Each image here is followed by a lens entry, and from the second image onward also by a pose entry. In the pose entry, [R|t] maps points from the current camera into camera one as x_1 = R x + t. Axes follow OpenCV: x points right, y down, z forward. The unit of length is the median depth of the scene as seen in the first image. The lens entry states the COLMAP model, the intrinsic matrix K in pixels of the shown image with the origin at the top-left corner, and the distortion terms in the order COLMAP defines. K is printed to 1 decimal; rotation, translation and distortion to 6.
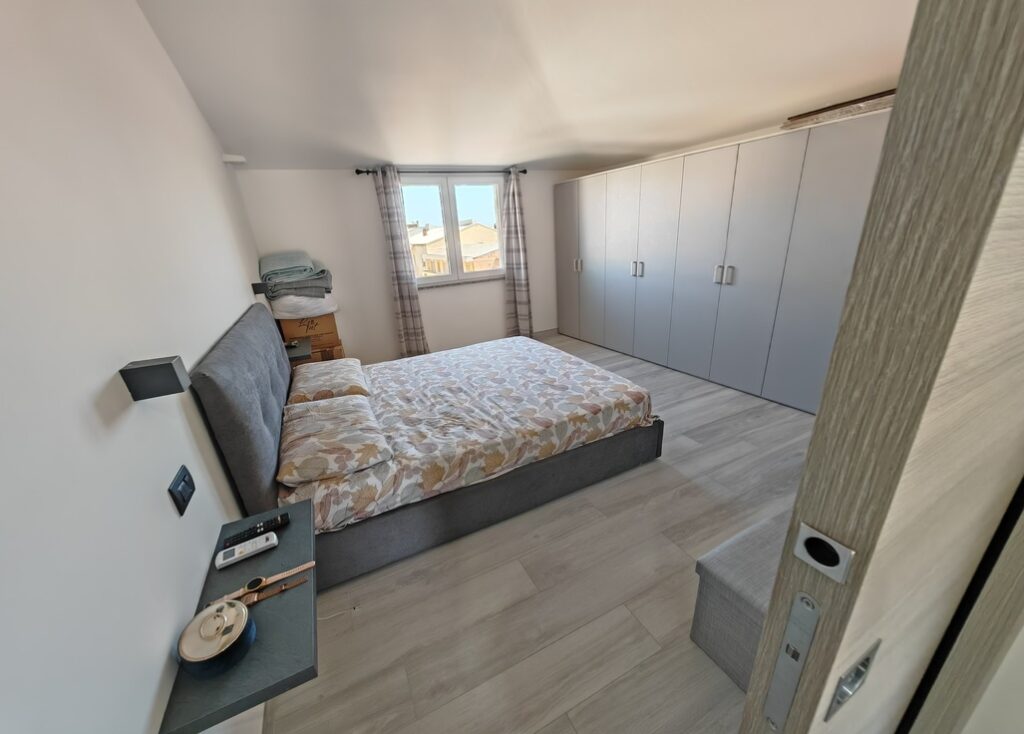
lens RADIAL K [[382.7, 0, 516.6], [0, 382.7, 365.6], [0, 0, 1]] dist [0.001611, 0.000254]
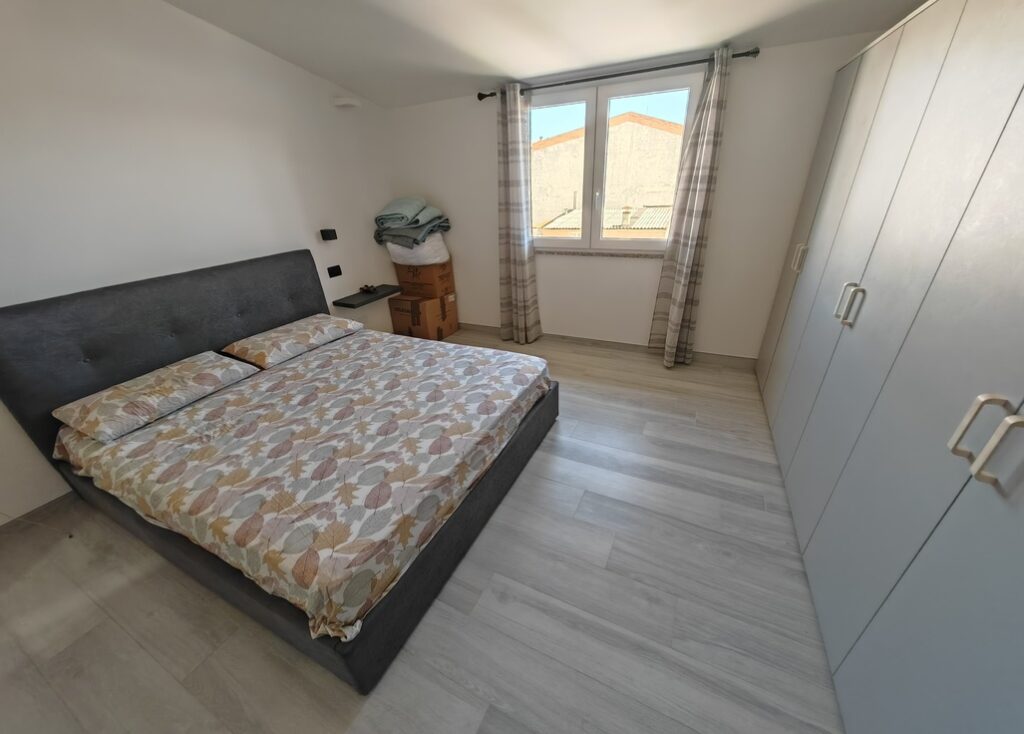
lens RADIAL K [[382.7, 0, 510.7], [0, 382.7, 377.3], [0, 0, 1]] dist [0.001611, 0.000254]
pose [[0.598779, 0.403094, -0.692083, 0.399634], [-0.256741, 0.915119, 0.310871, -0.214069], [0.758649, -0.008457, 0.651445, 0.479803]]
